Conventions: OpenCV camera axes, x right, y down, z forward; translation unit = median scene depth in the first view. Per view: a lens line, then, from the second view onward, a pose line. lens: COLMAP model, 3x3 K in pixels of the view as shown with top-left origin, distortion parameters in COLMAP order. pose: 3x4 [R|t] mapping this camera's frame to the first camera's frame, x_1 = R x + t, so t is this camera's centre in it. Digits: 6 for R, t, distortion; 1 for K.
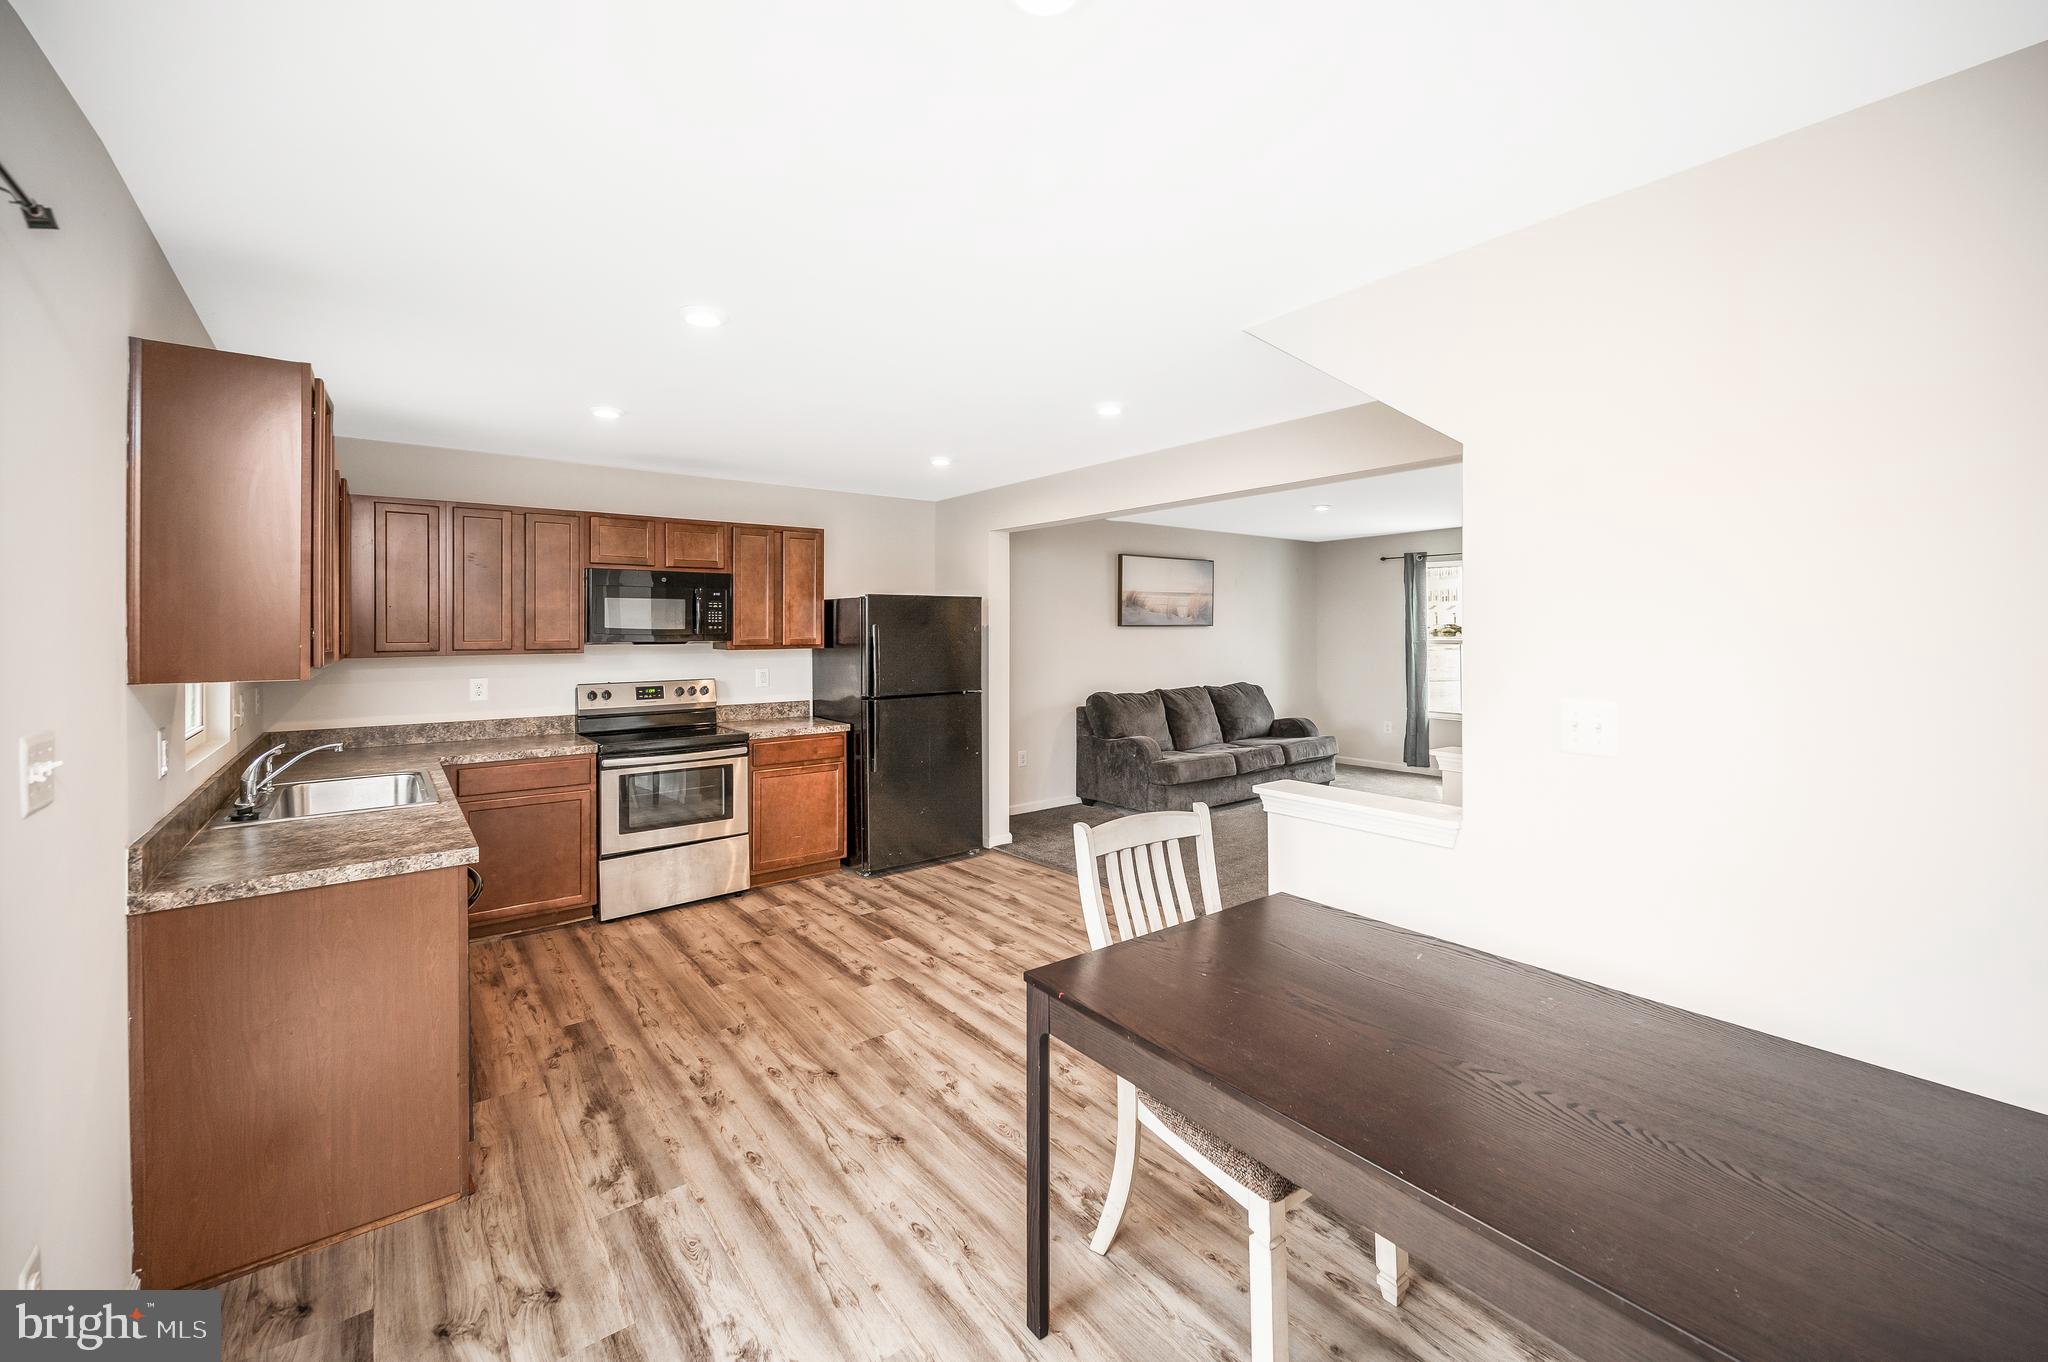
lens RADIAL K [[817.8, 0, 1020.4], [0, 817.8, 624.3], [0, 0, 1]] dist [0.000035, -0.000054]
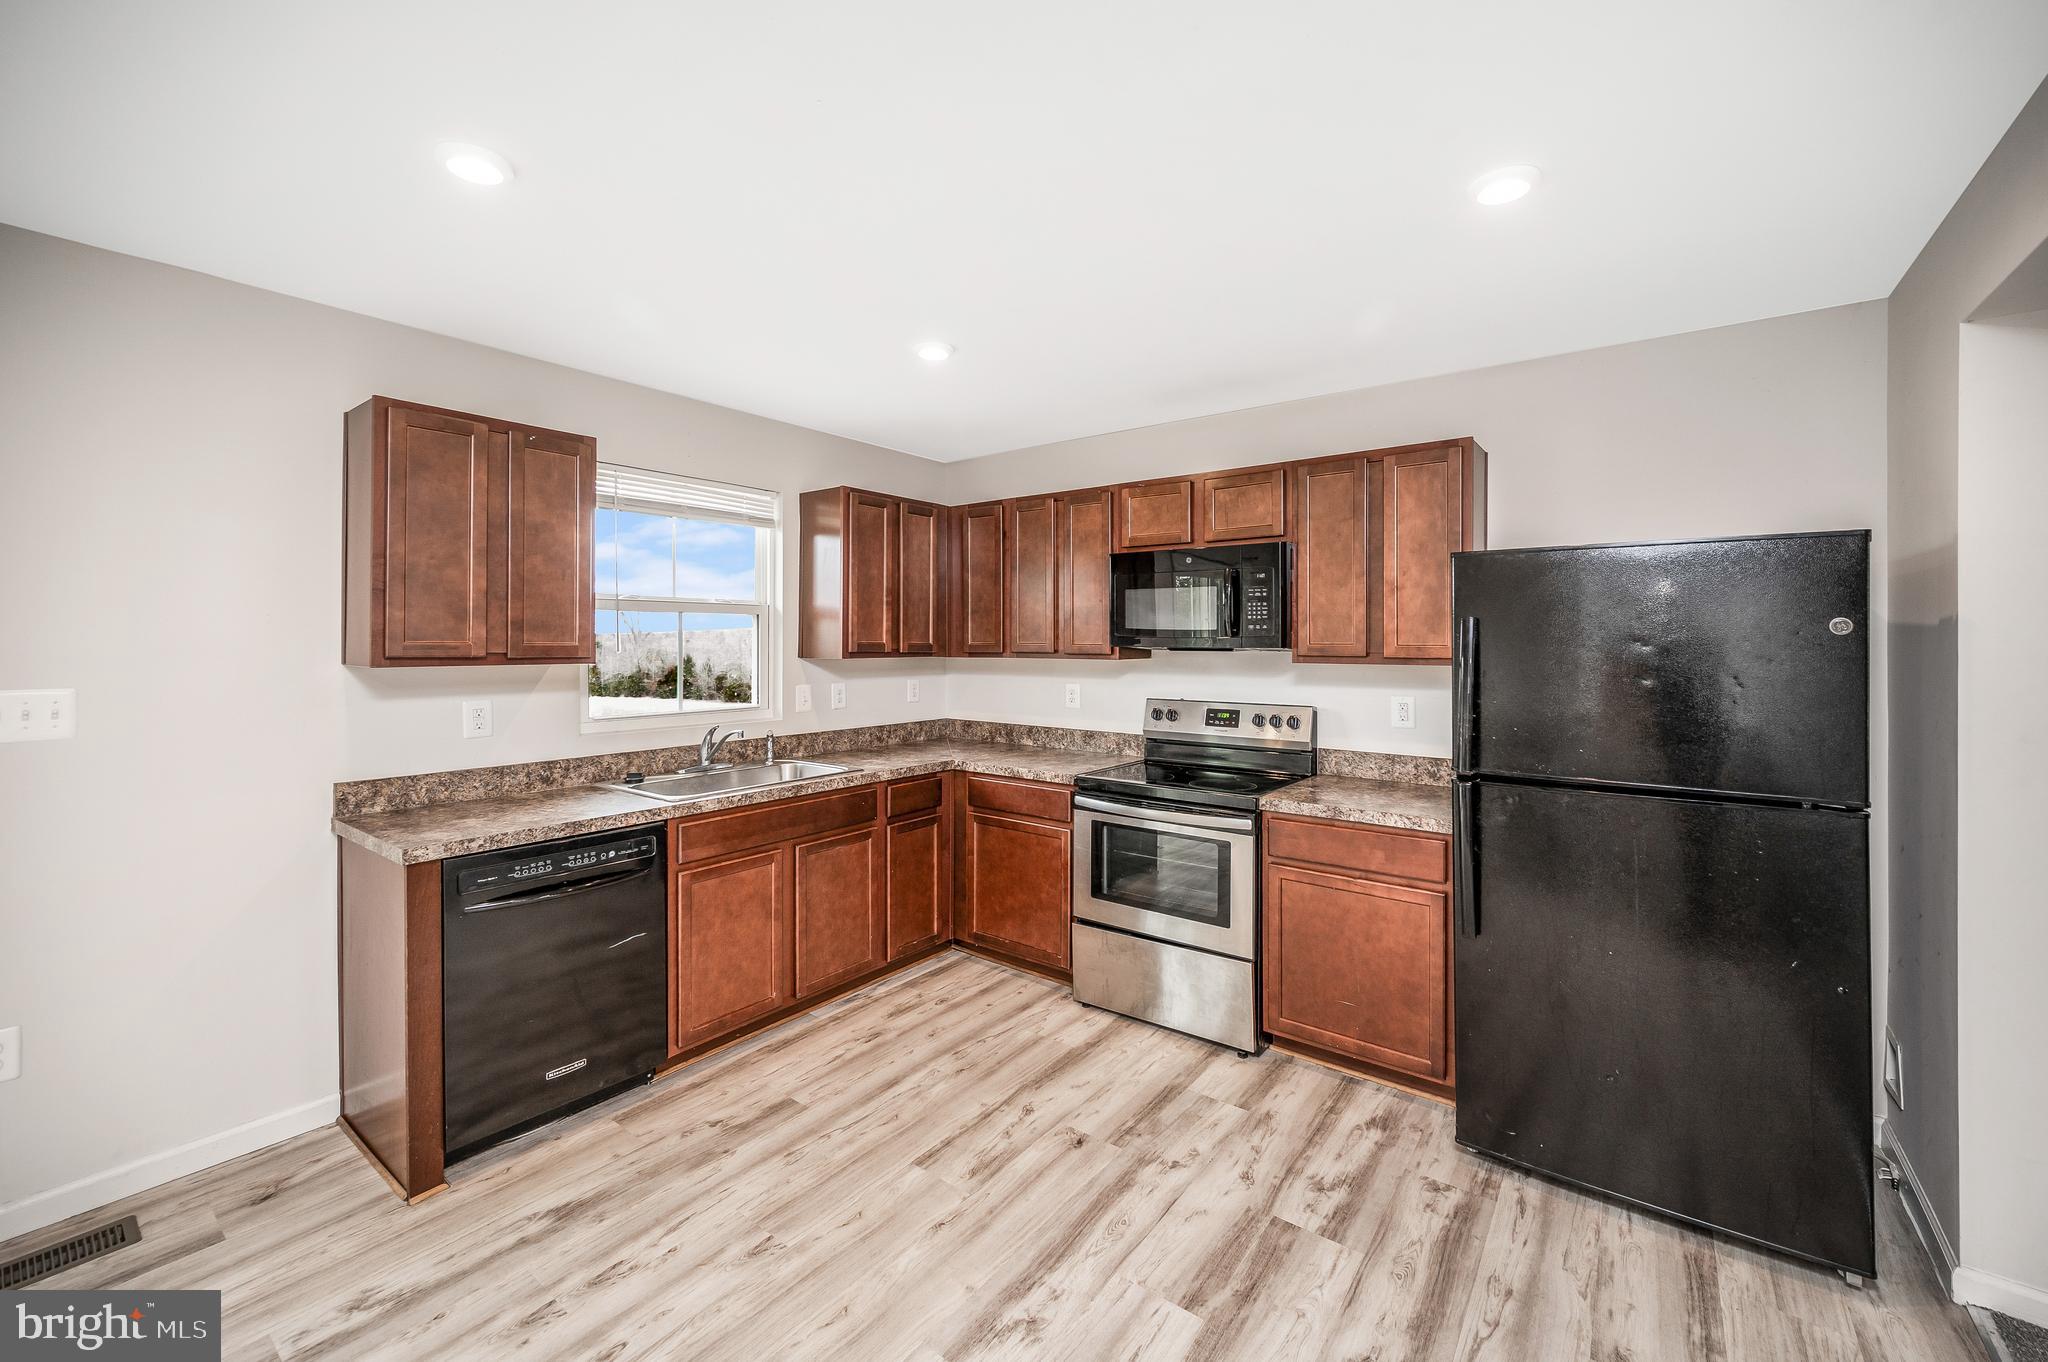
lens RADIAL K [[818.6, 0, 1030.7], [0, 818.6, 636.6], [0, 0, 1]] dist [-0.000648, -0.000220]
pose [[0.264796, 0.001198, -0.964304, 0.251548], [0.003893, 0.999990, 0.002311, 0.011179], [0.964297, -0.004366, 0.264789, 0.791936]]
